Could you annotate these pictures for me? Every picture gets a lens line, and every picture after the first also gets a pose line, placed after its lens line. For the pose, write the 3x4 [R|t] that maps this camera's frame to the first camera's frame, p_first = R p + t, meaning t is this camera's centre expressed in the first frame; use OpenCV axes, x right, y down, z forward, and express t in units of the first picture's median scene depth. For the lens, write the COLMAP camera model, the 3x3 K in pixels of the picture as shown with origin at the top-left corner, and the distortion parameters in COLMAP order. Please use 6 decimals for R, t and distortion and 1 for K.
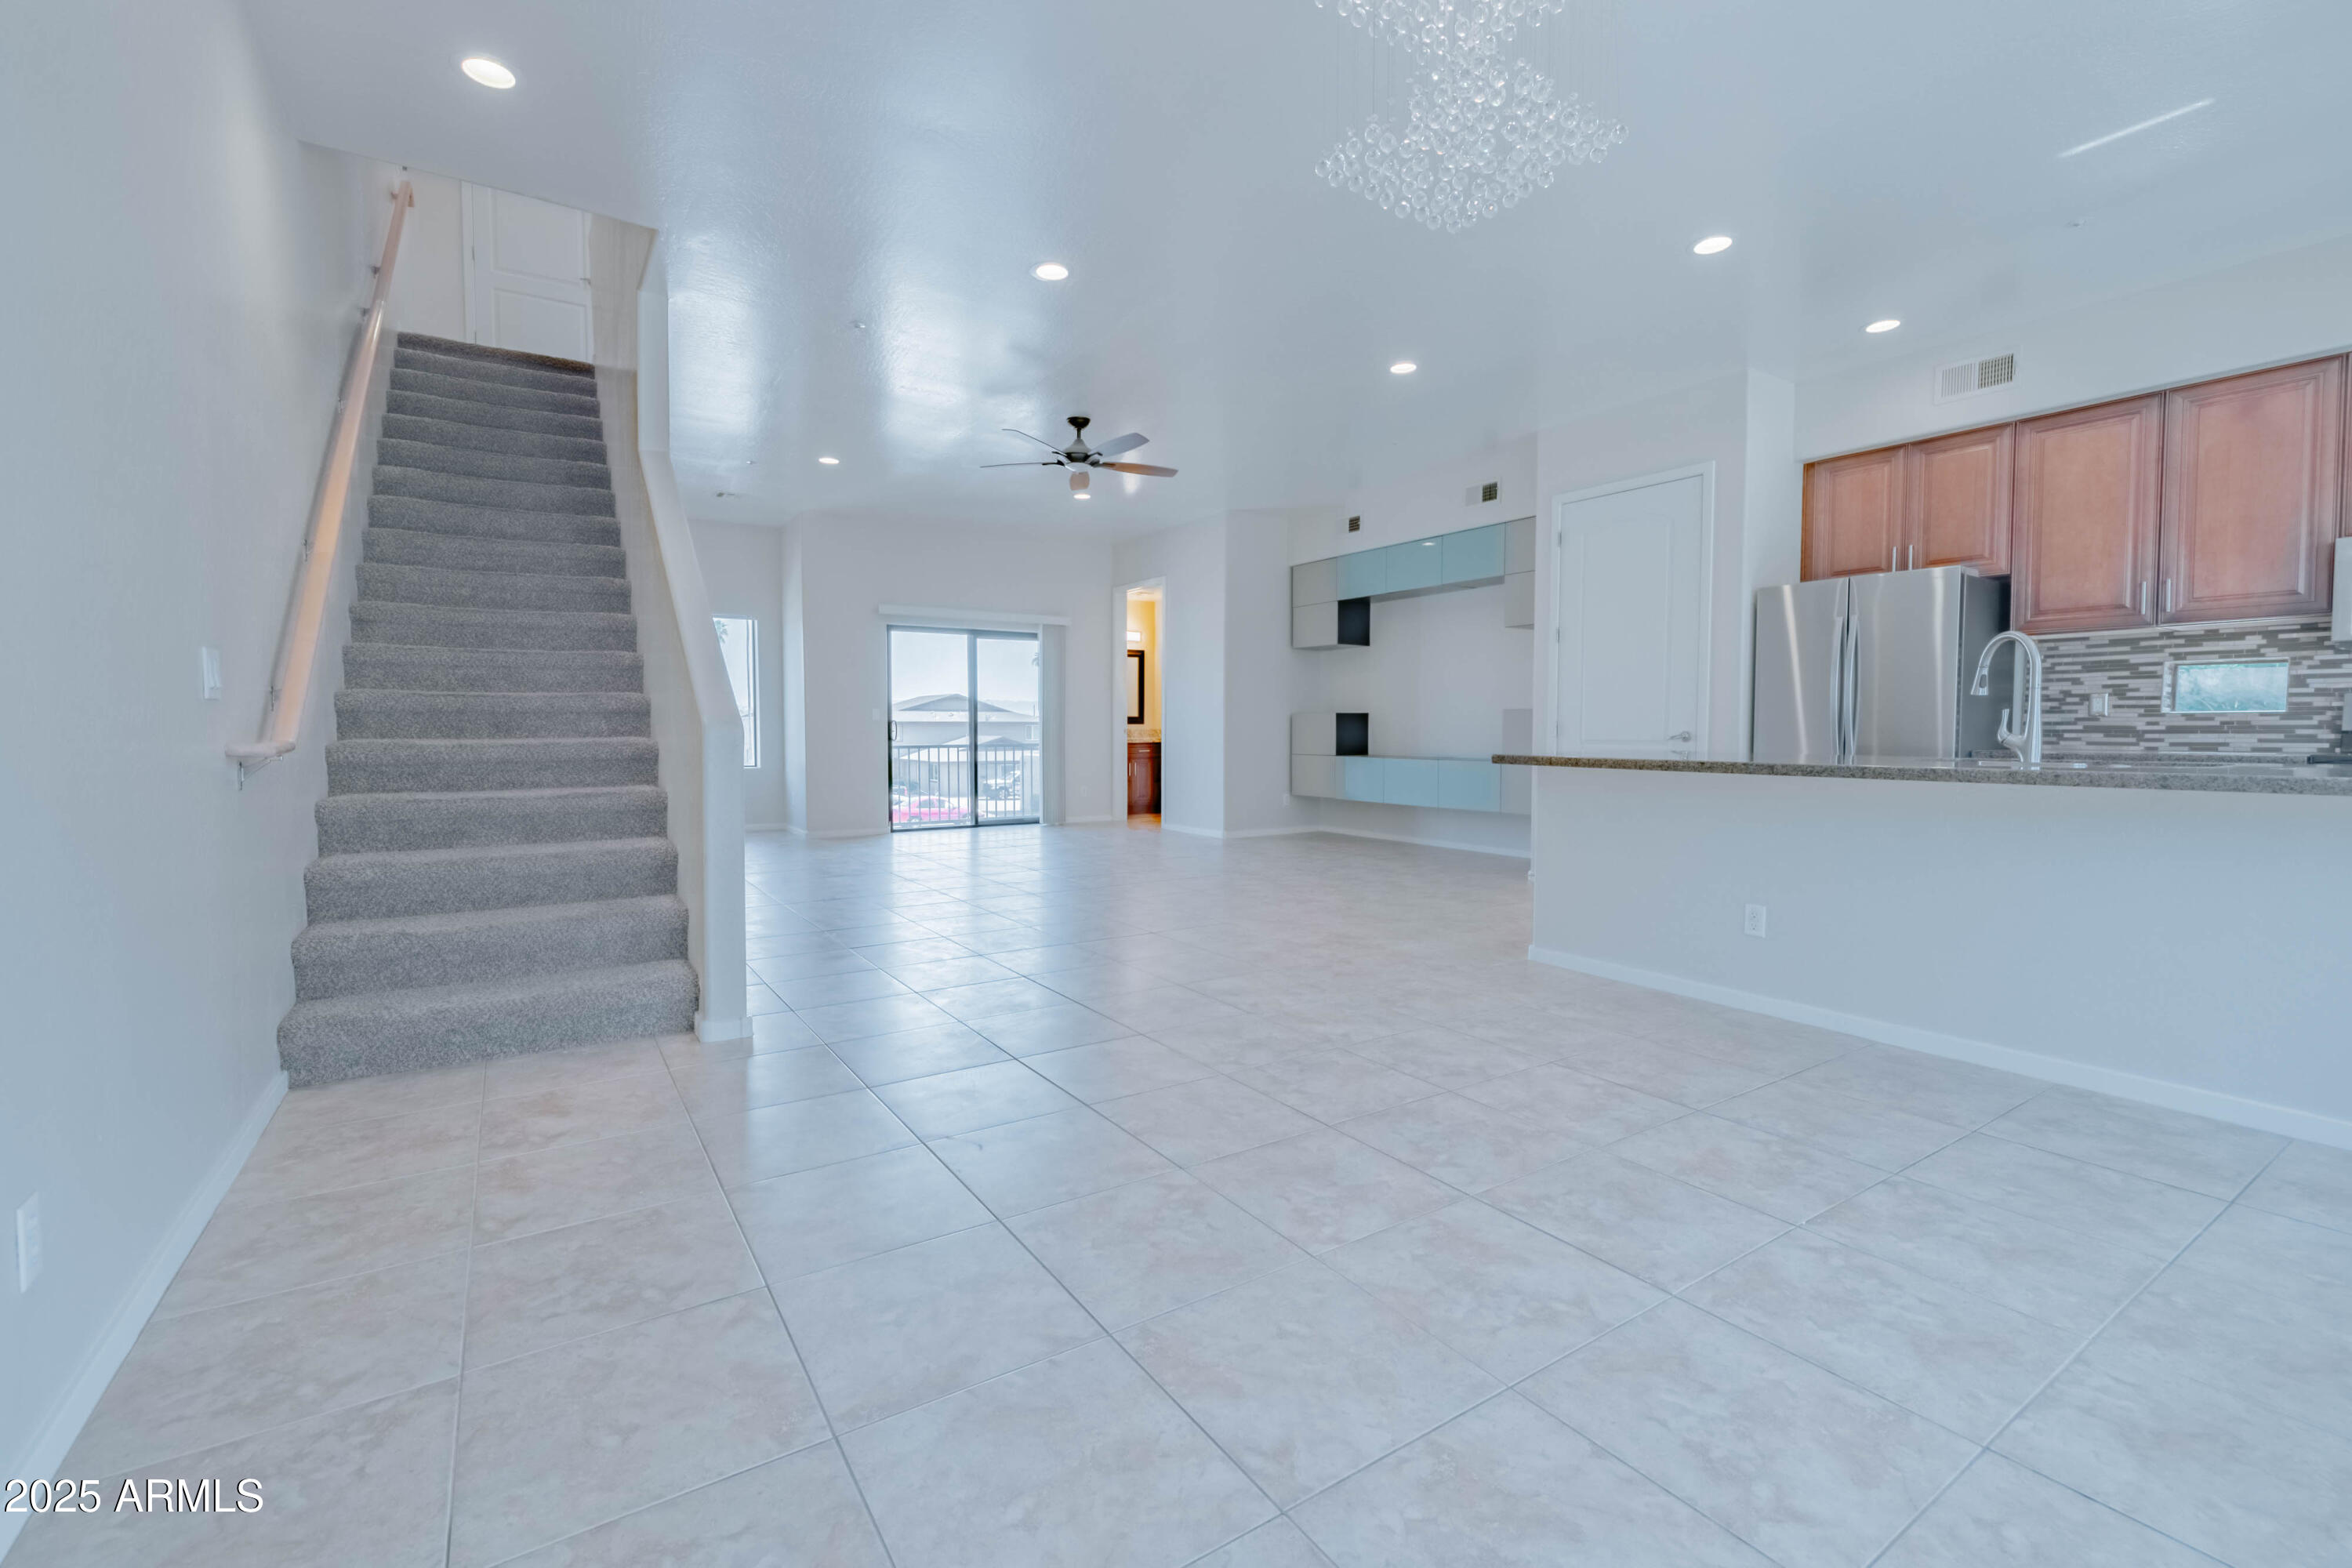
lens RADIAL K [[991.4, 0, 1185.6], [0, 991.4, 777.4], [0, 0, 1]] dist [0.005940, -0.001232]
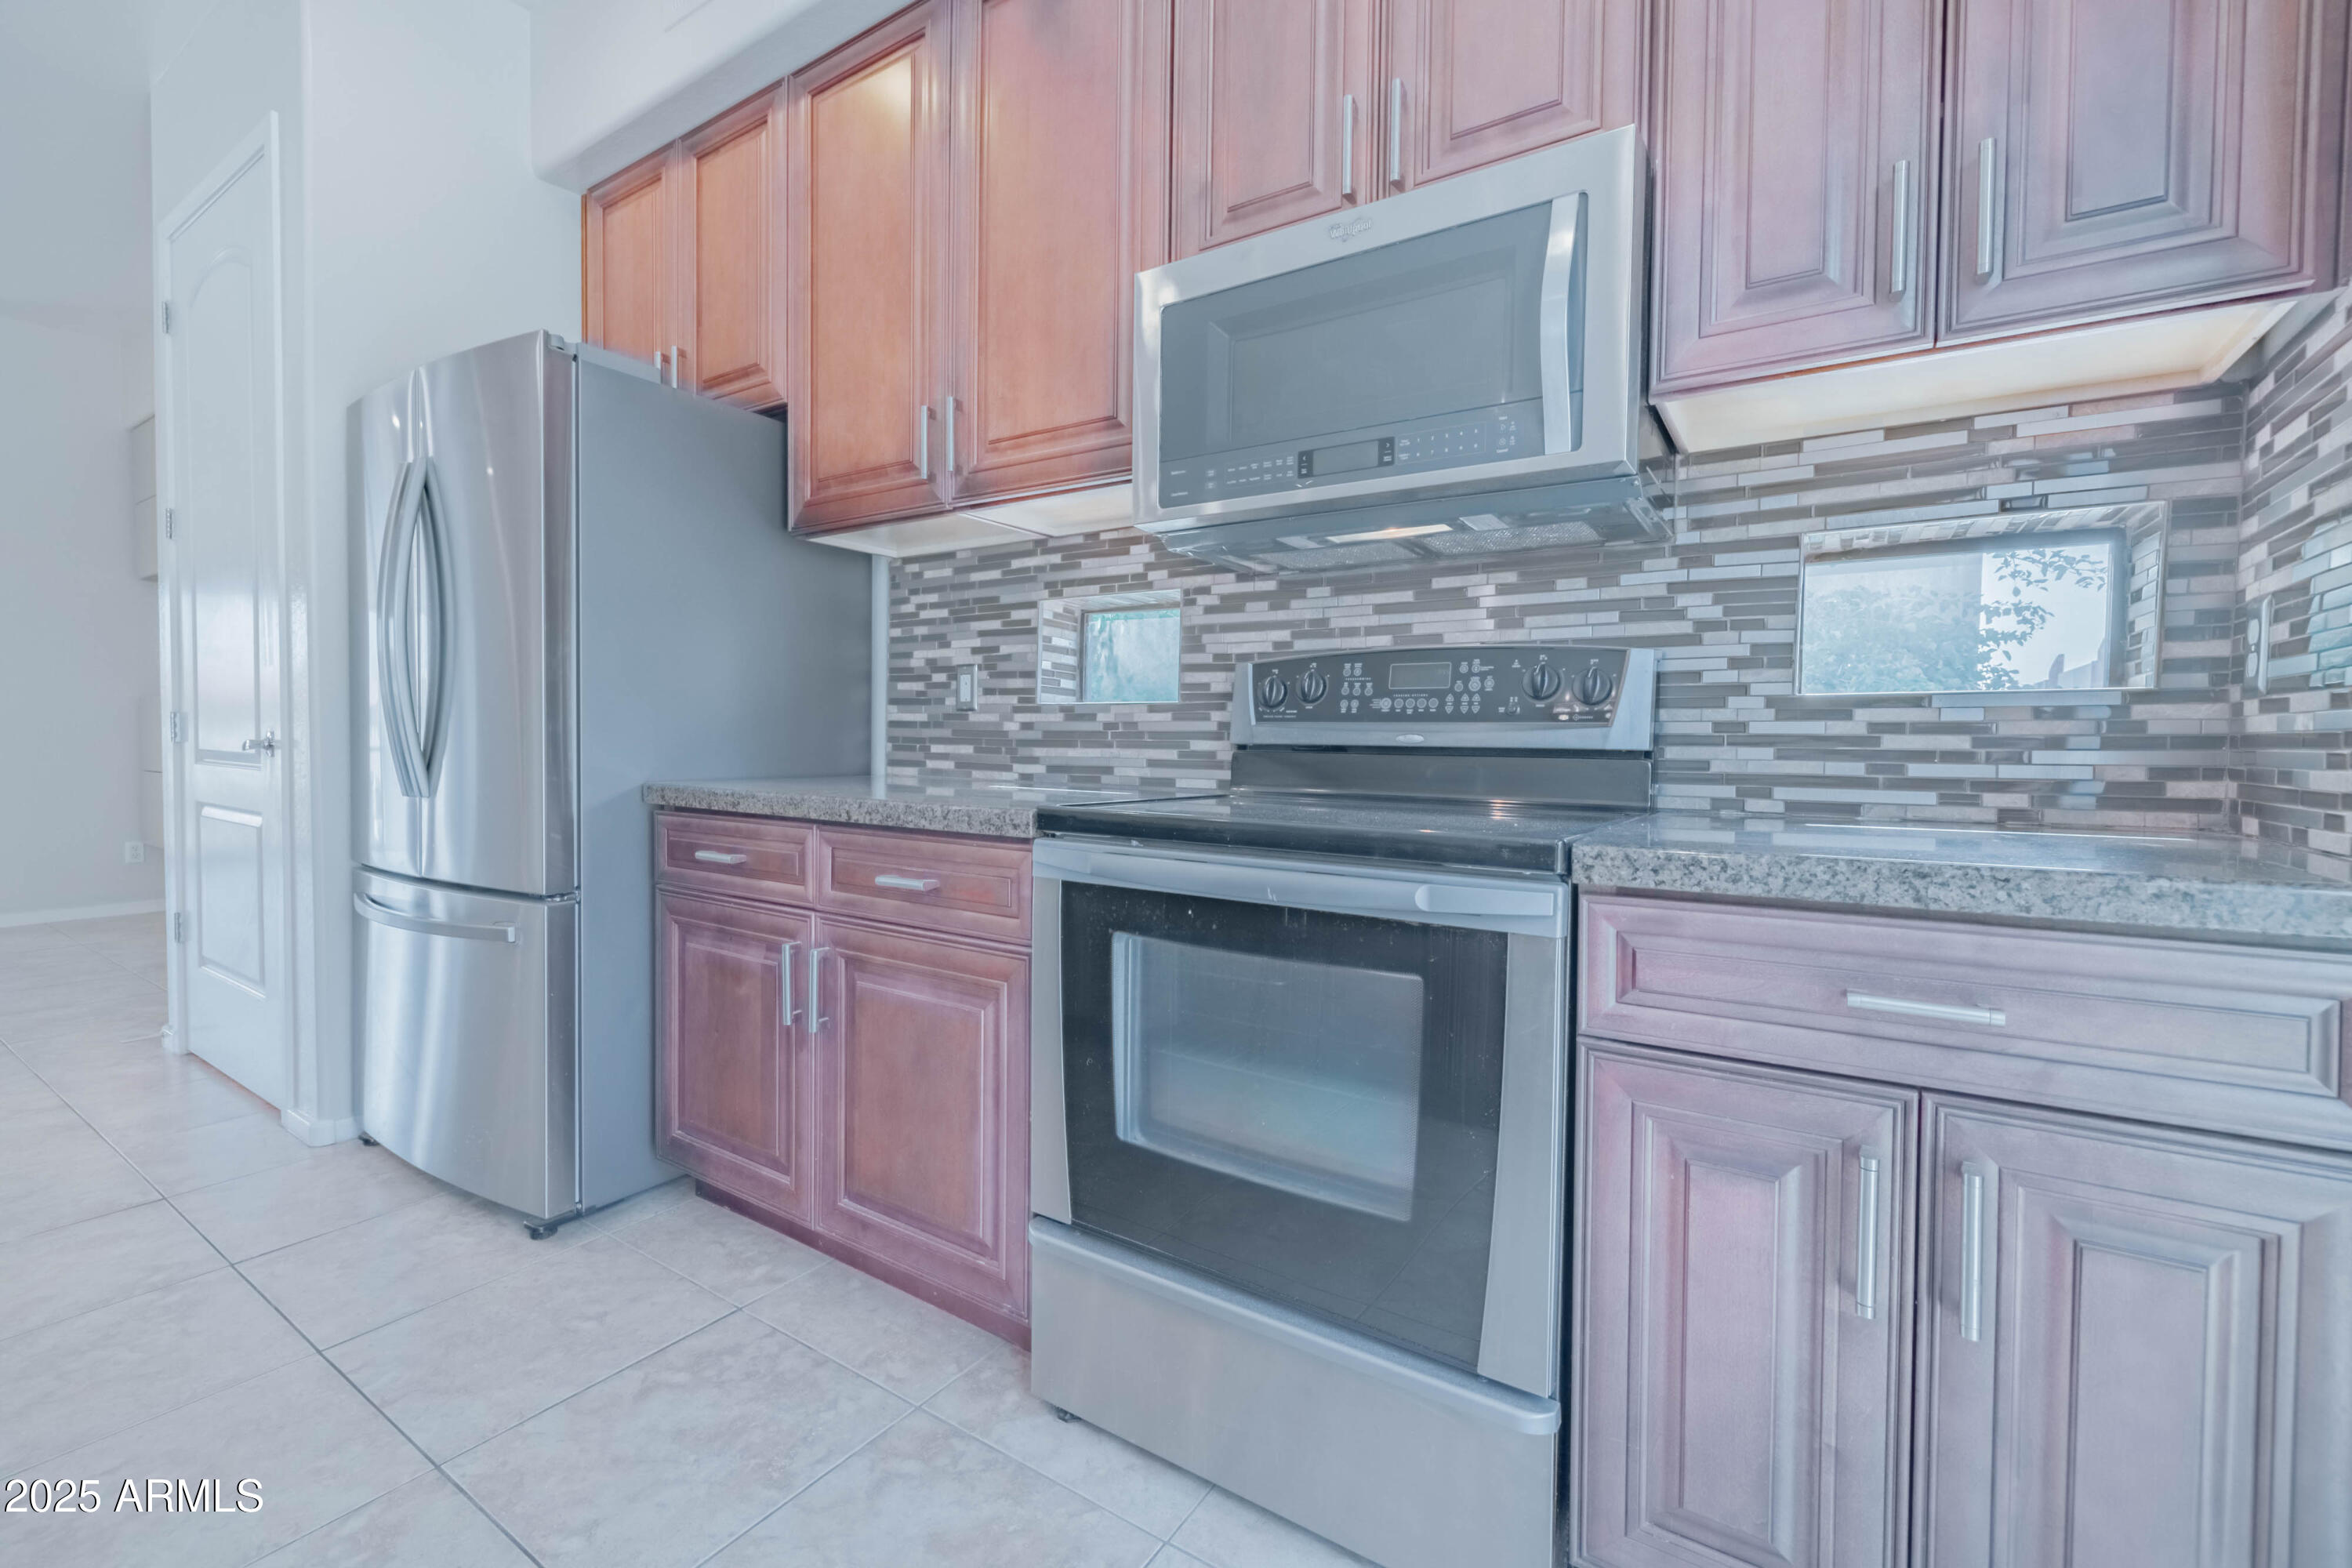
lens RADIAL K [[991.4, 0, 1163.5], [0, 991.4, 765.5], [0, 0, 1]] dist [0.005940, -0.001232]
pose [[0.921693, 0.006335, 0.387867, 0.861666], [0.001191, 0.999816, -0.019162, -0.025482], [-0.387917, 0.018124, 0.921516, 0.533870]]
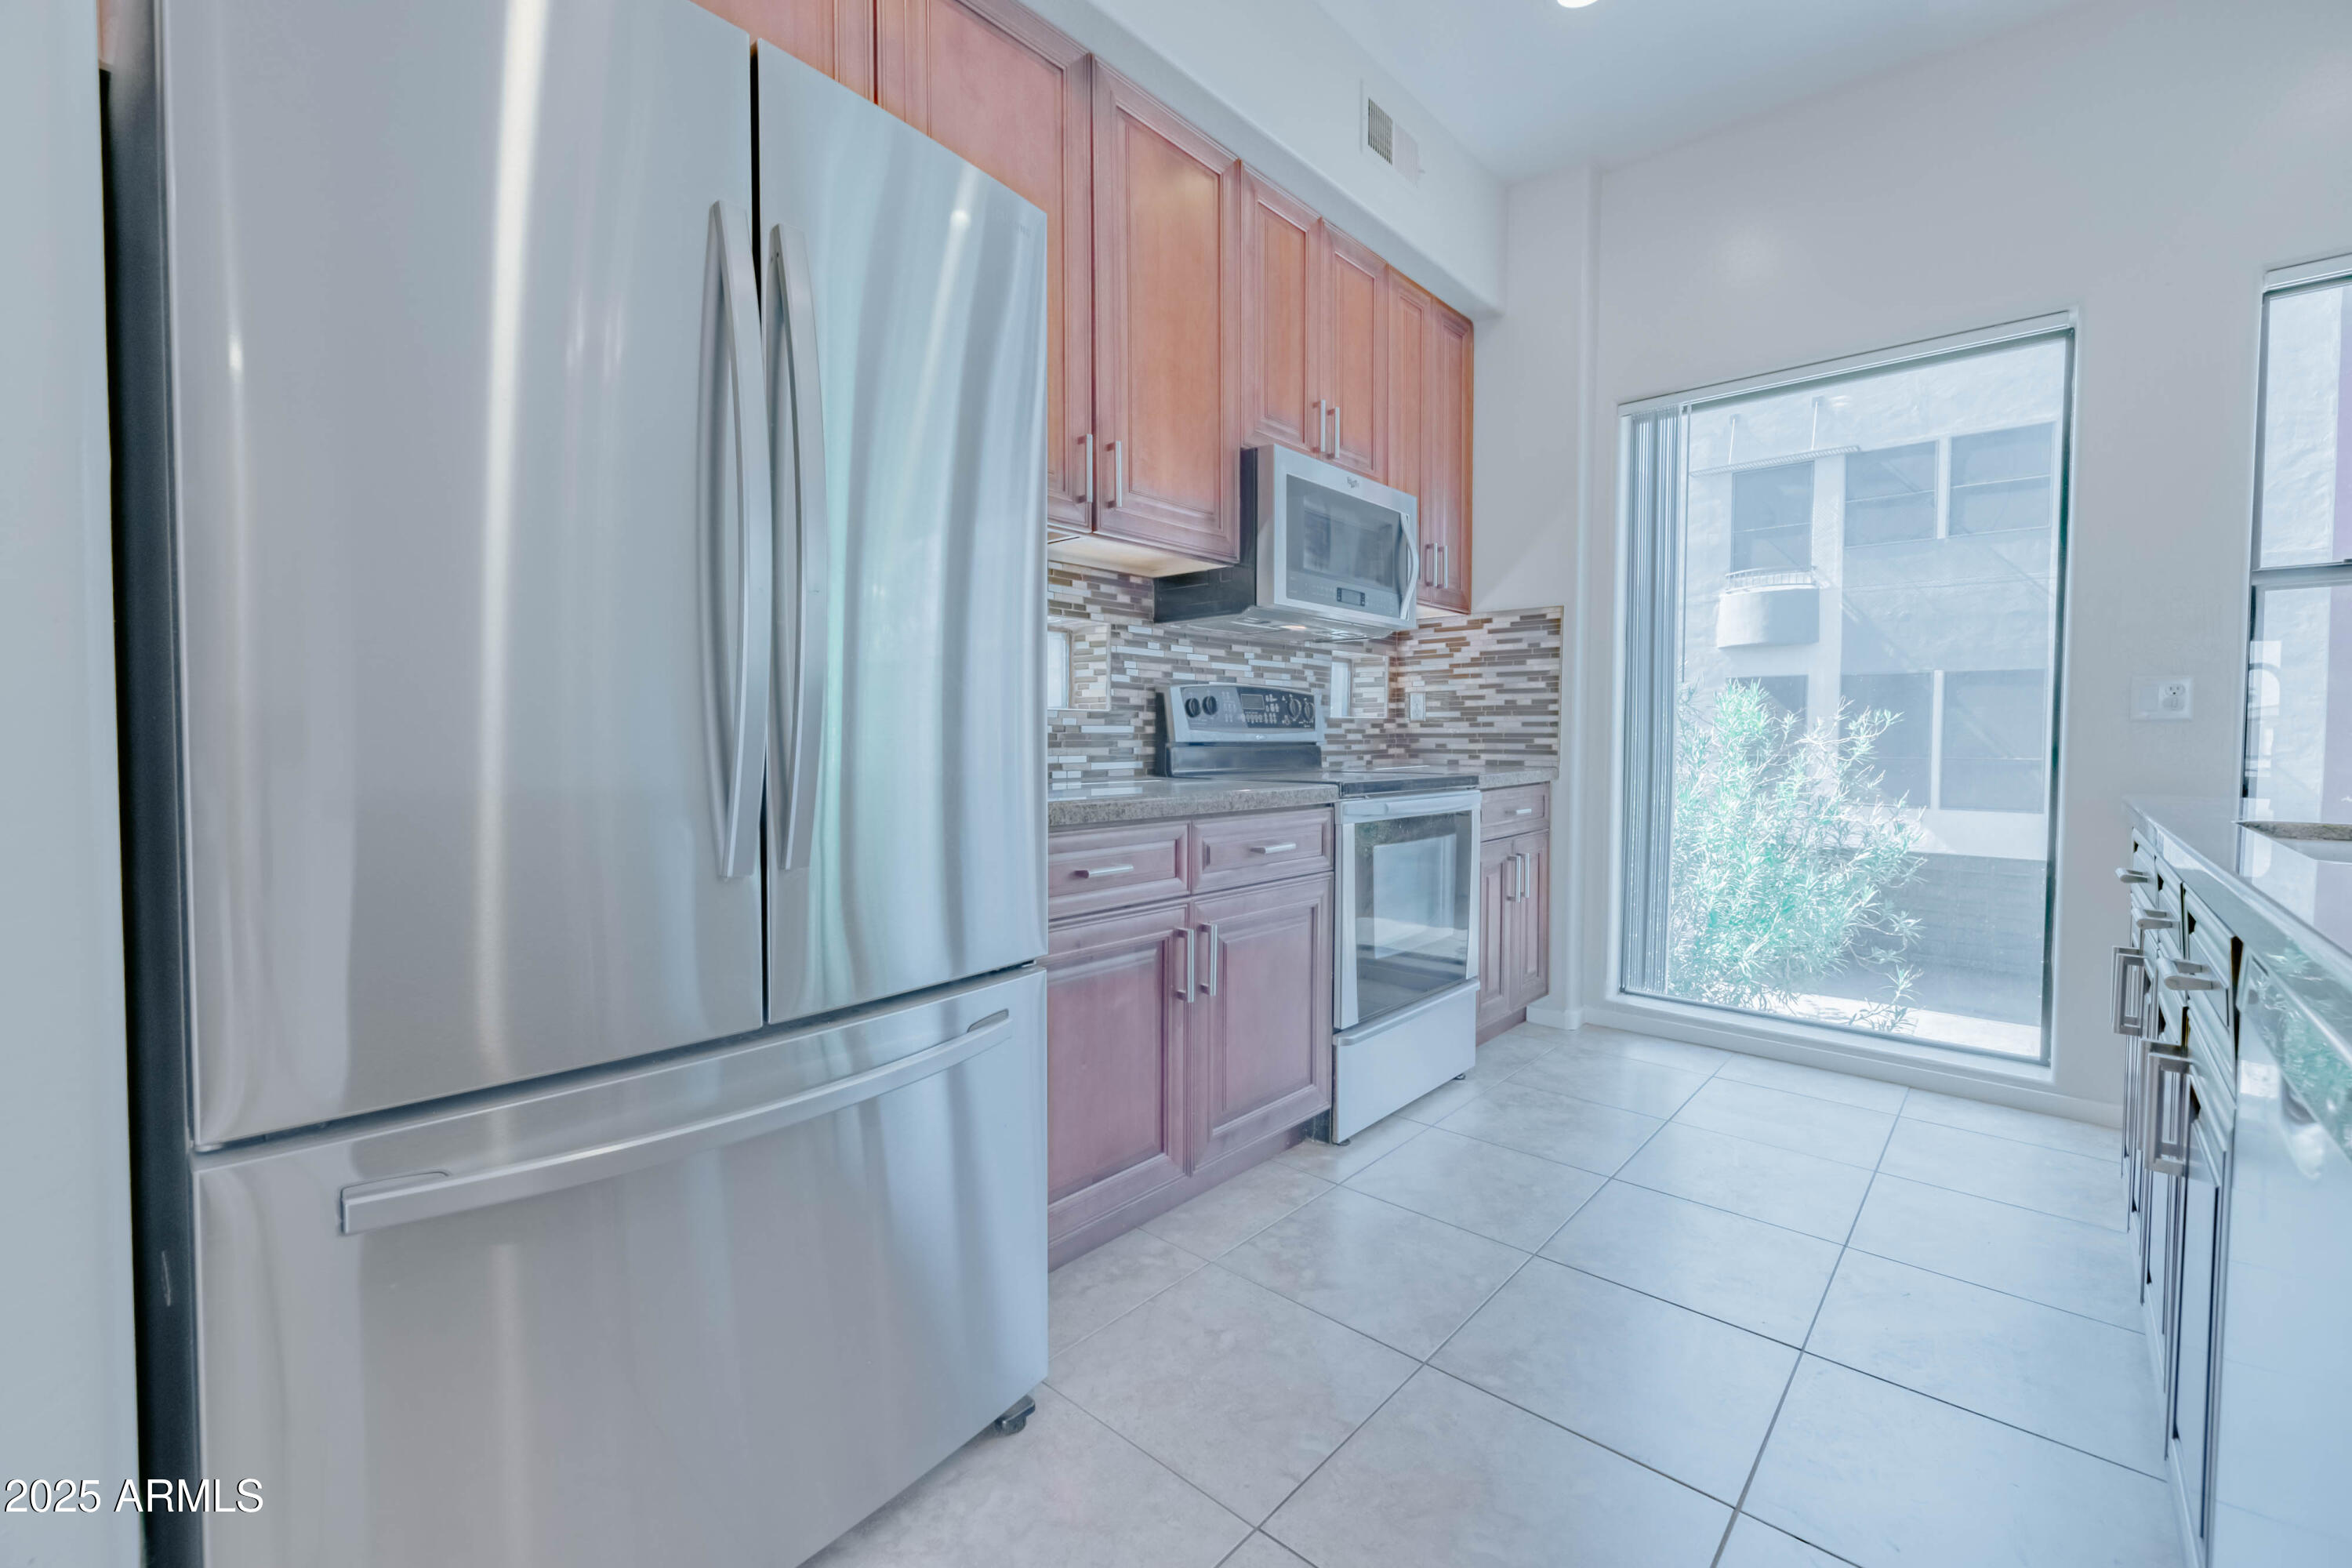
lens RADIAL K [[991.4, 0, 1181.2], [0, 991.4, 771.5], [0, 0, 1]] dist [0.005940, -0.001232]
pose [[-0.255916, -0.029720, 0.966242, 0.469677], [0.045085, 0.998073, 0.042640, -0.050169], [-0.965647, 0.054475, -0.254083, 1.053092]]
